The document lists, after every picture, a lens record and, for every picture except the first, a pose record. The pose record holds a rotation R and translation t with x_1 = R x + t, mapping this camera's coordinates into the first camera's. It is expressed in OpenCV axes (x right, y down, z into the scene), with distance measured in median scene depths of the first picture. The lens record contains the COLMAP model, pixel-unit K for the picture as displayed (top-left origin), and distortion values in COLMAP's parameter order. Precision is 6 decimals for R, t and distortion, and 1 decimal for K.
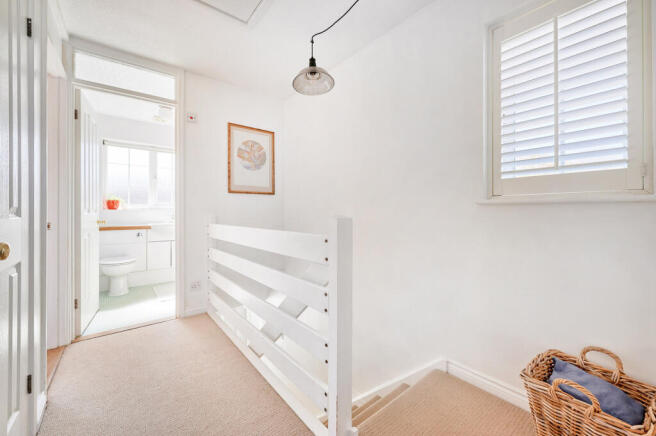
lens RADIAL K [[262.9, 0, 328.0], [0, 262.9, 218.0], [0, 0, 1]] dist [0.000033, -0.000003]
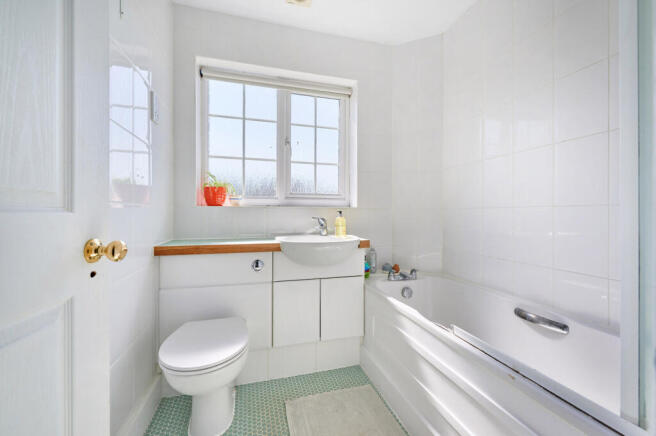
lens RADIAL K [[262.9, 0, 328.0], [0, 262.9, 218.0], [0, 0, 1]] dist [0.000033, -0.000003]
pose [[0.917213, -0.007266, -0.398332, -0.427607], [0.007625, 0.999971, -0.000682, -0.008209], [0.398325, -0.002412, 0.917241, 0.630343]]
